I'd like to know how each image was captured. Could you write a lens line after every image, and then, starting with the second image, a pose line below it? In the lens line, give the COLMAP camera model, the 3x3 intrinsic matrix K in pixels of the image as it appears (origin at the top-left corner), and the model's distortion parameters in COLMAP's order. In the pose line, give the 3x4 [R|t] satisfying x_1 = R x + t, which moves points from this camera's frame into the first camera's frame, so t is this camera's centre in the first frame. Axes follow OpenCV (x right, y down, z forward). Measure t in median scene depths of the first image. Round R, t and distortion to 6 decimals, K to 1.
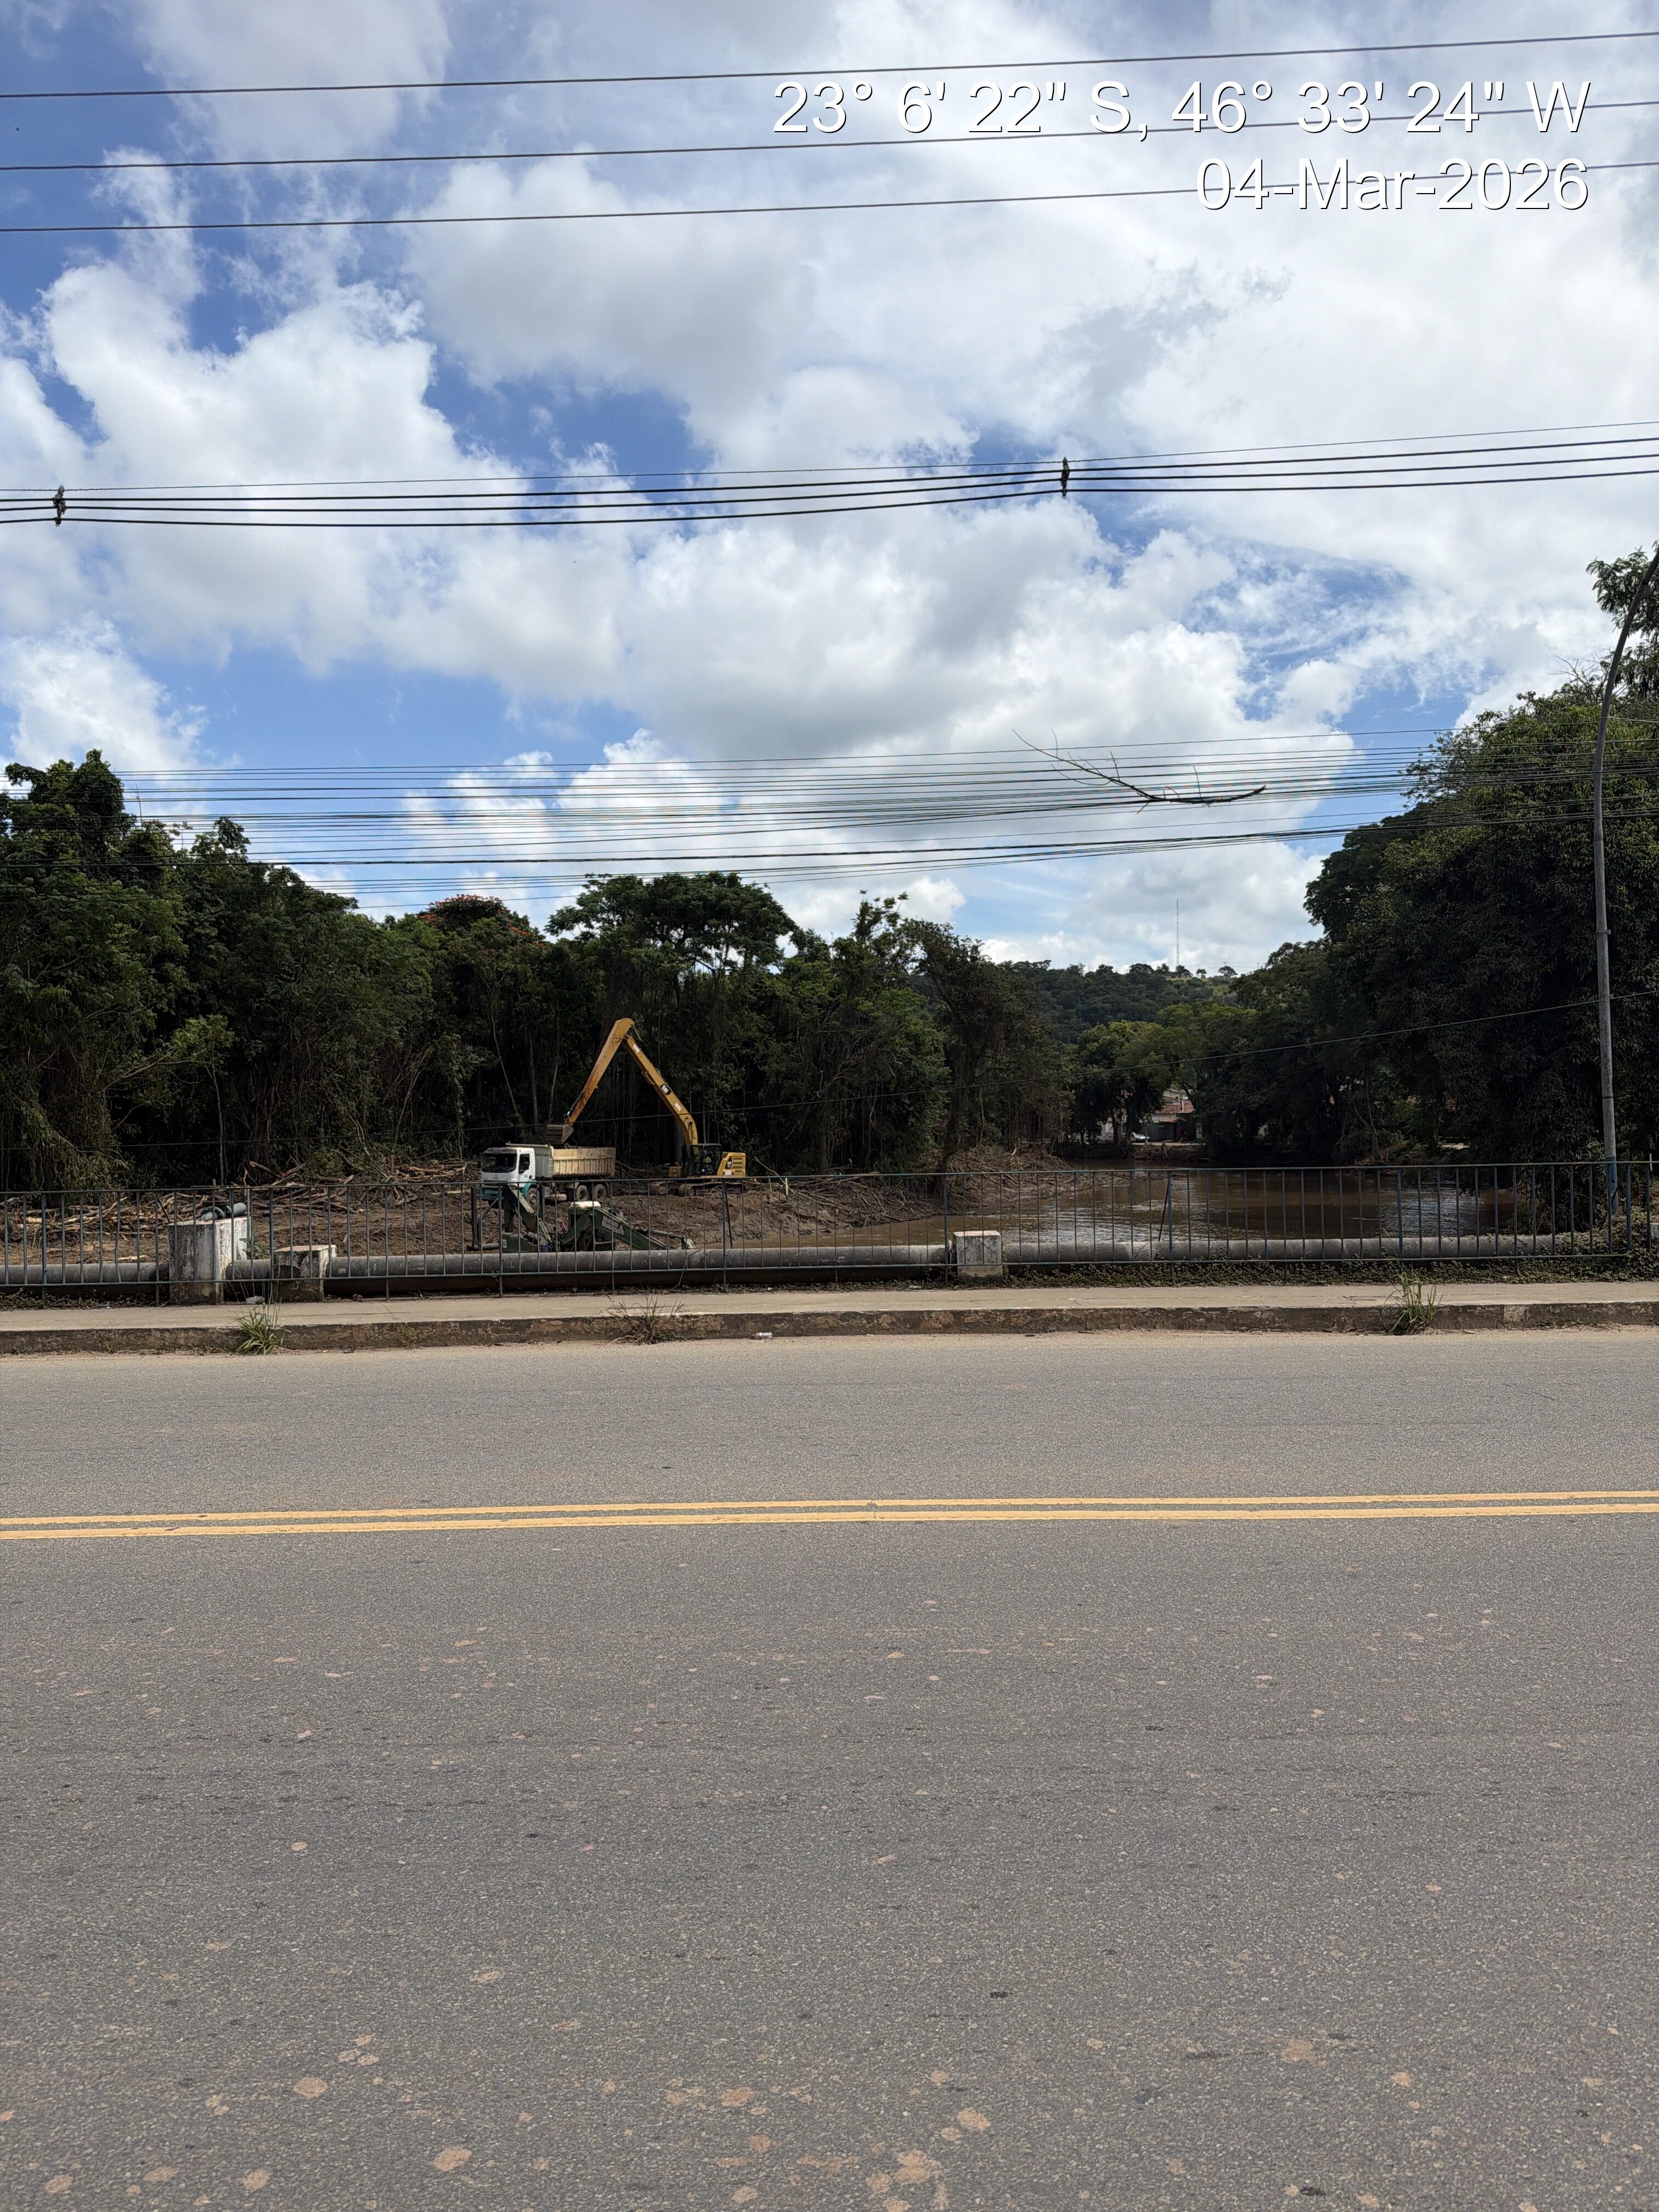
lens RADIAL K [[1549.7, 0, 824.5], [0, 1549.7, 1100.0], [0, 0, 1]] dist [0.169088, -0.349842]
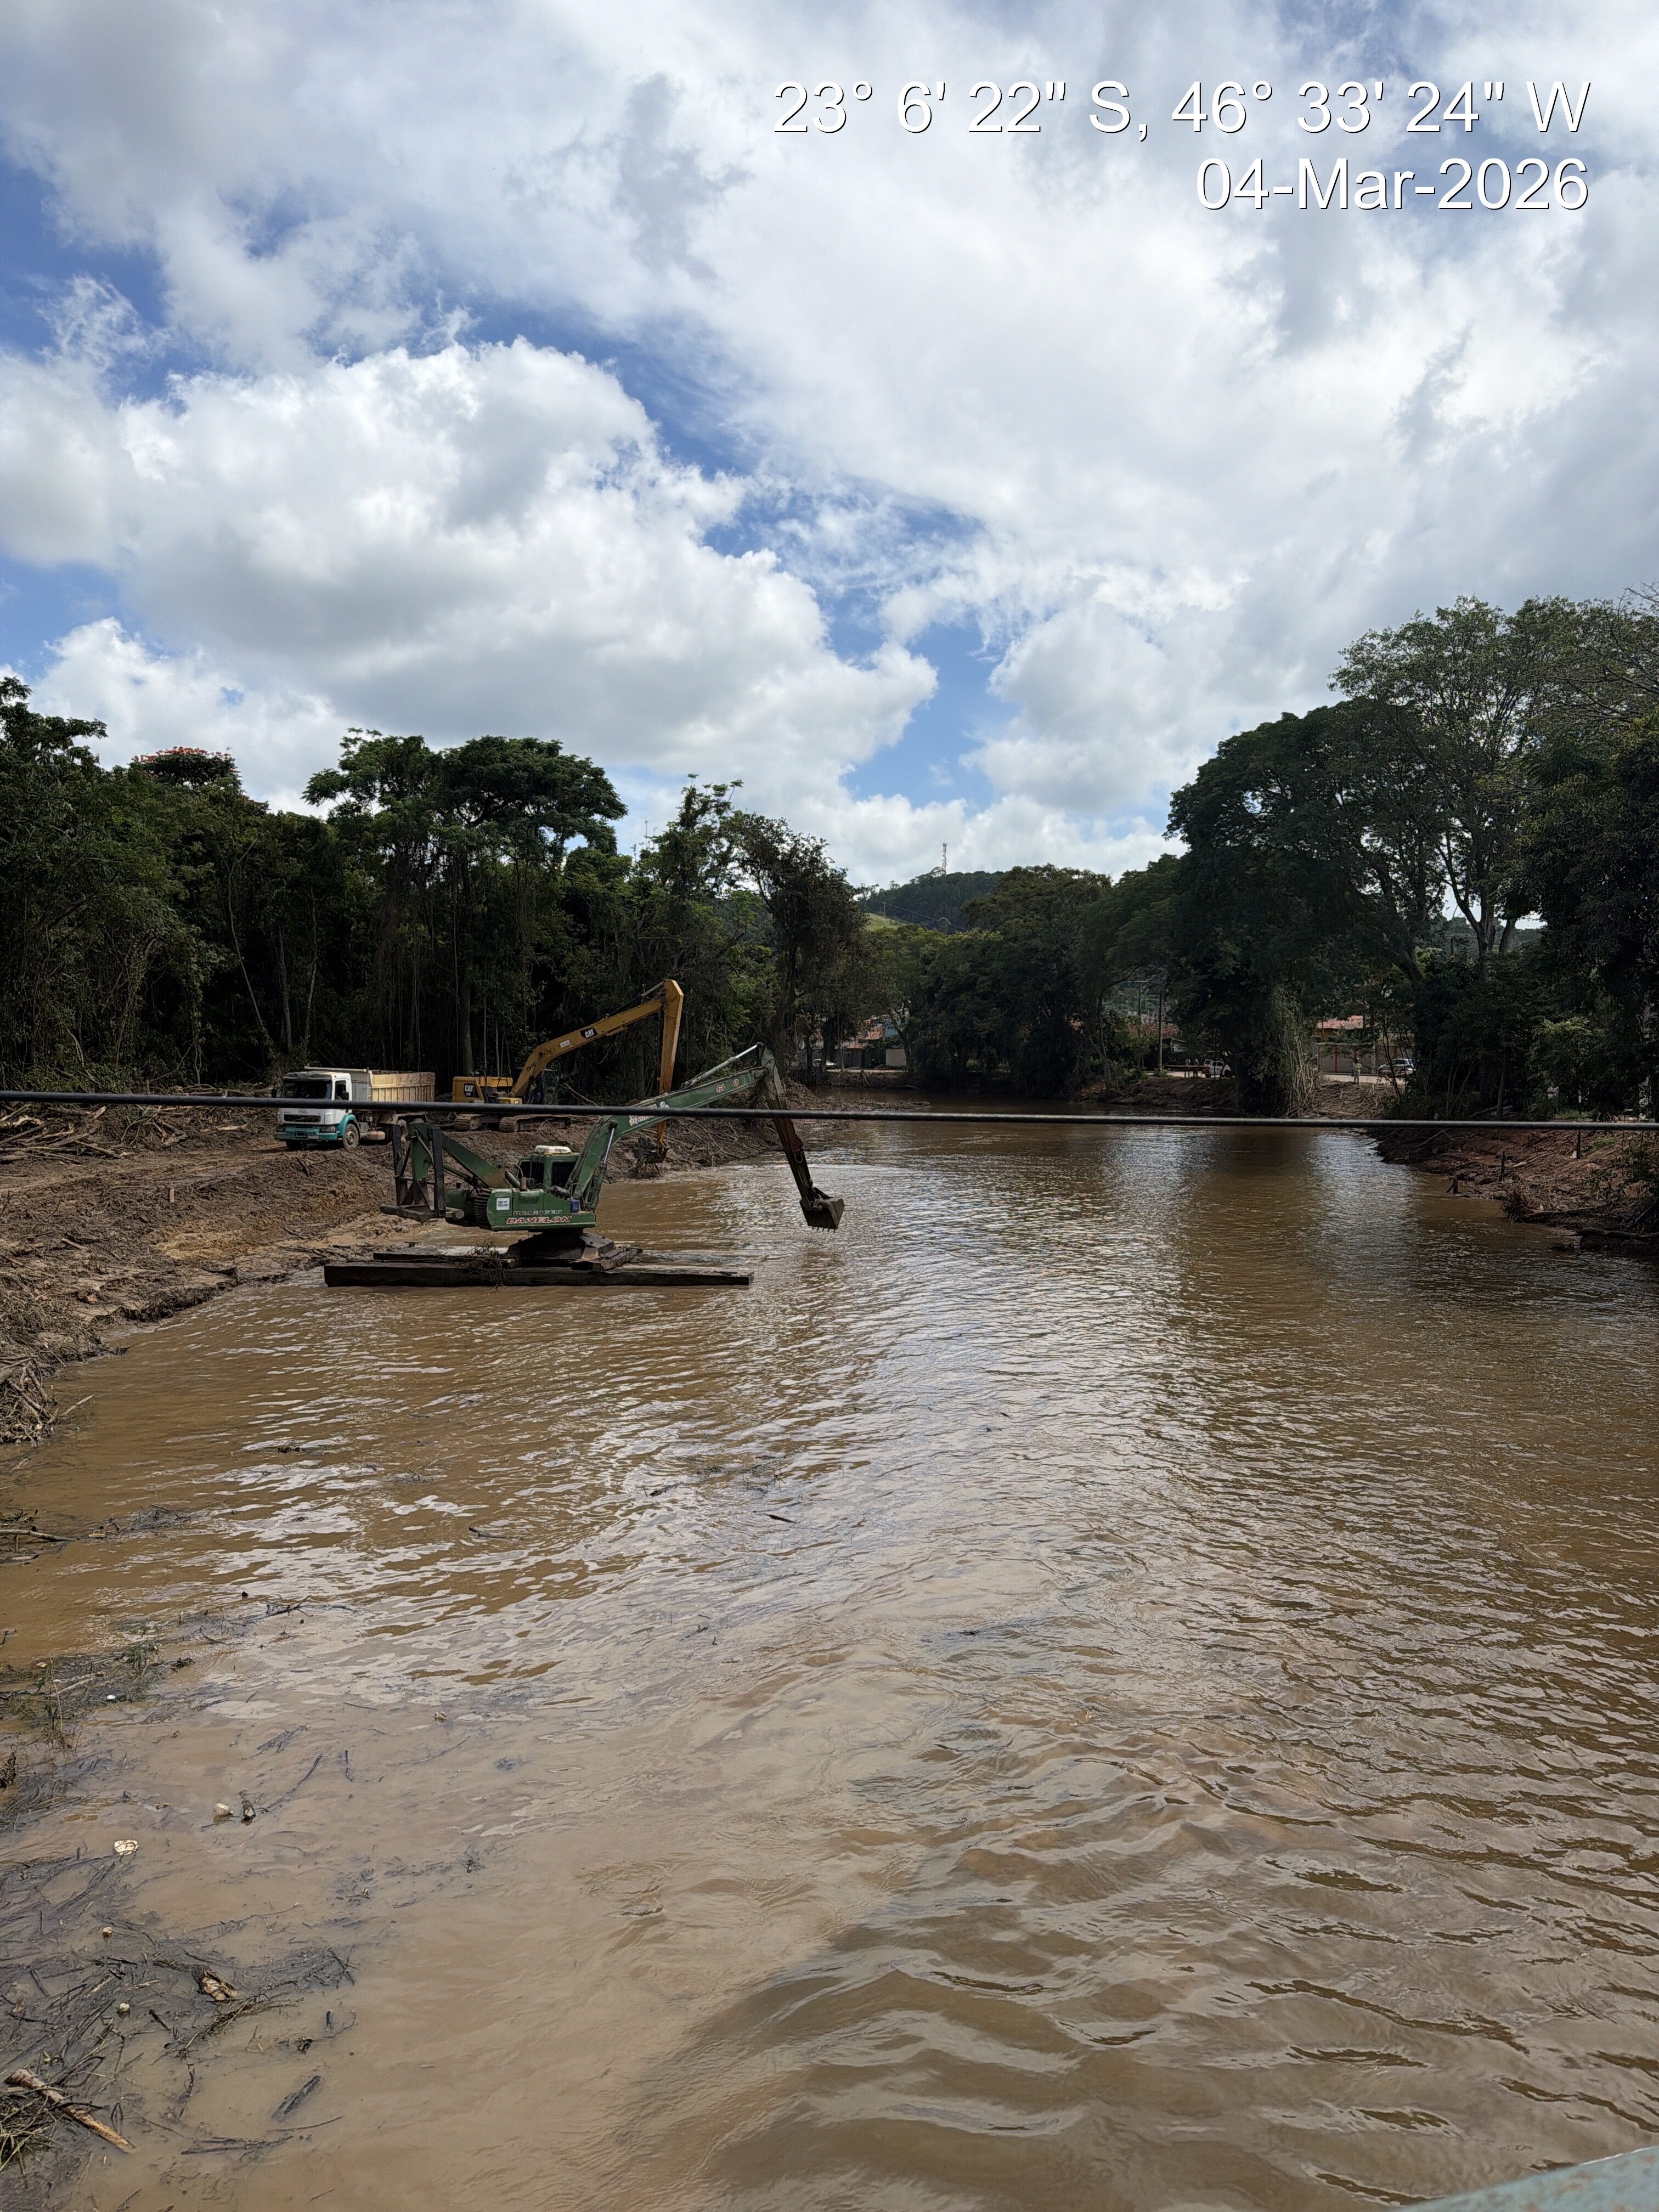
lens RADIAL K [[1549.7, 0, 824.5], [0, 1549.7, 1100.0], [0, 0, 1]] dist [0.169088, -0.349842]
pose [[0.960013, 0.002318, 0.279947, -0.147665], [-0.016877, 0.998626, 0.049608, 0.001012], [-0.279448, -0.052349, 0.958733, 0.148539]]
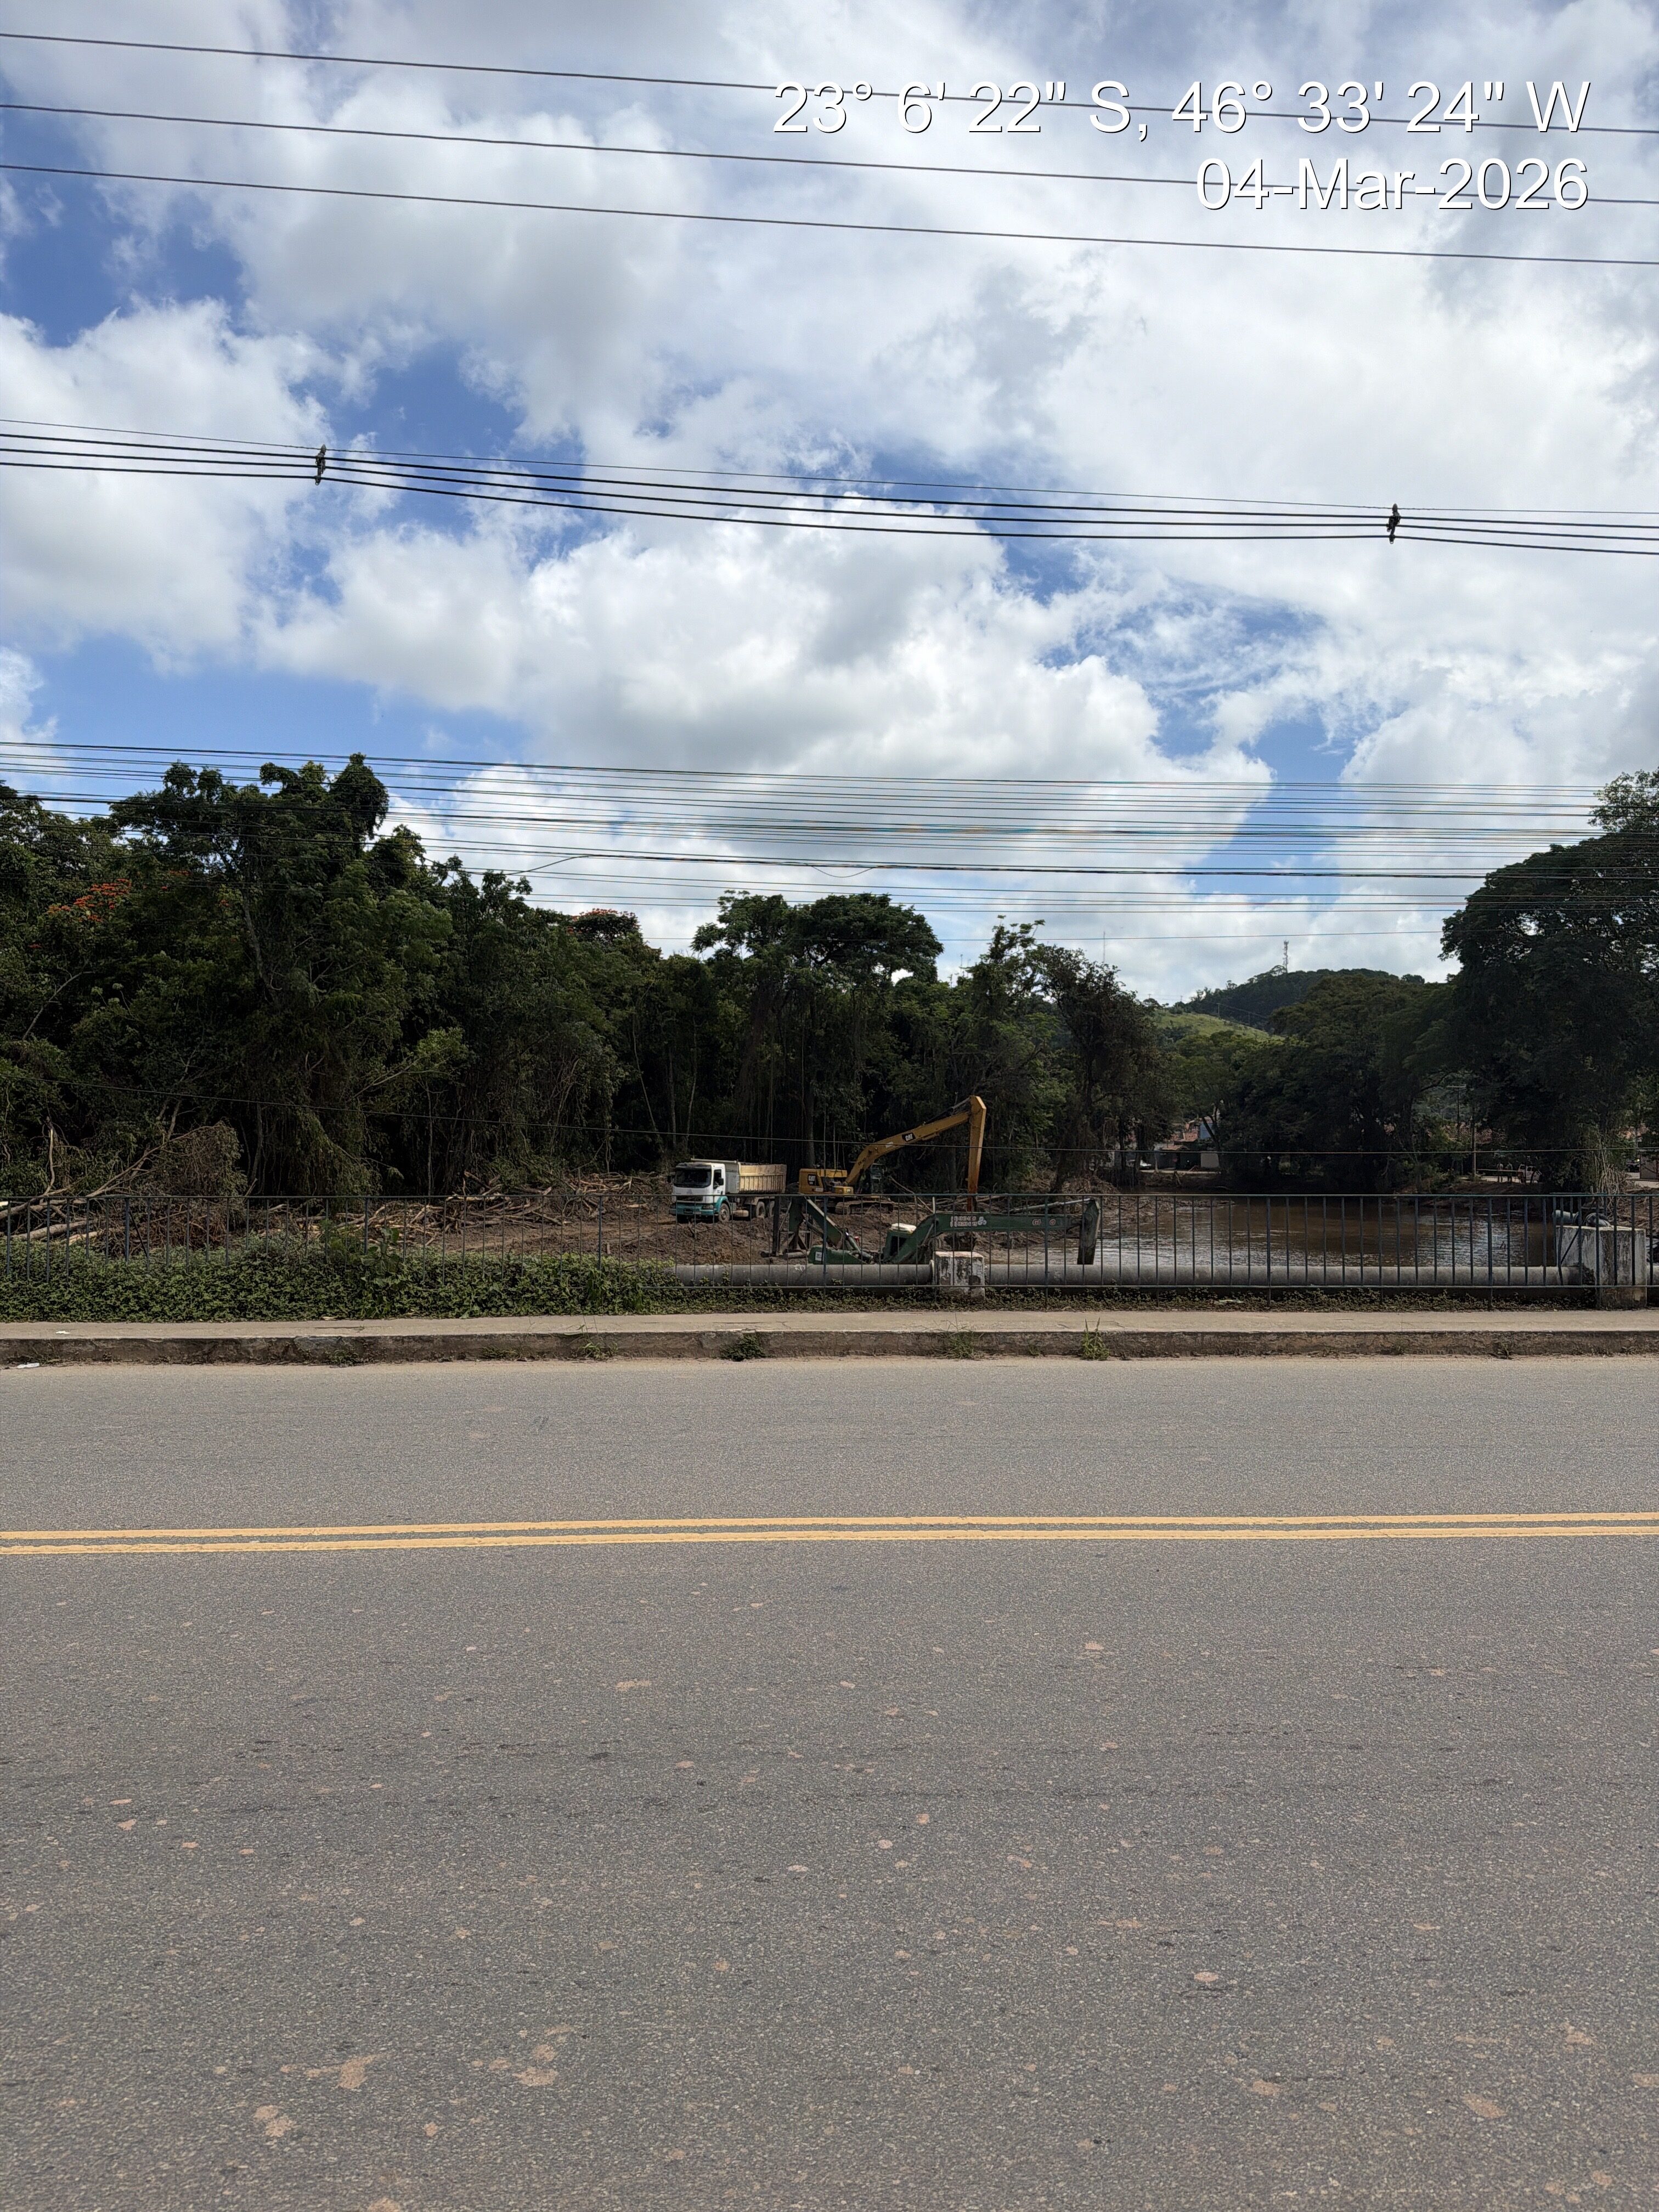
lens RADIAL K [[1552.6, 0, 819.9], [0, 1552.6, 1103.6], [0, 0, 1]] dist [0.175050, -0.347096]
pose [[0.997266, 0.022530, 0.070381, -0.162581], [-0.021972, 0.999721, -0.008695, -0.000562], [-0.070558, 0.007124, 0.997482, 0.000905]]
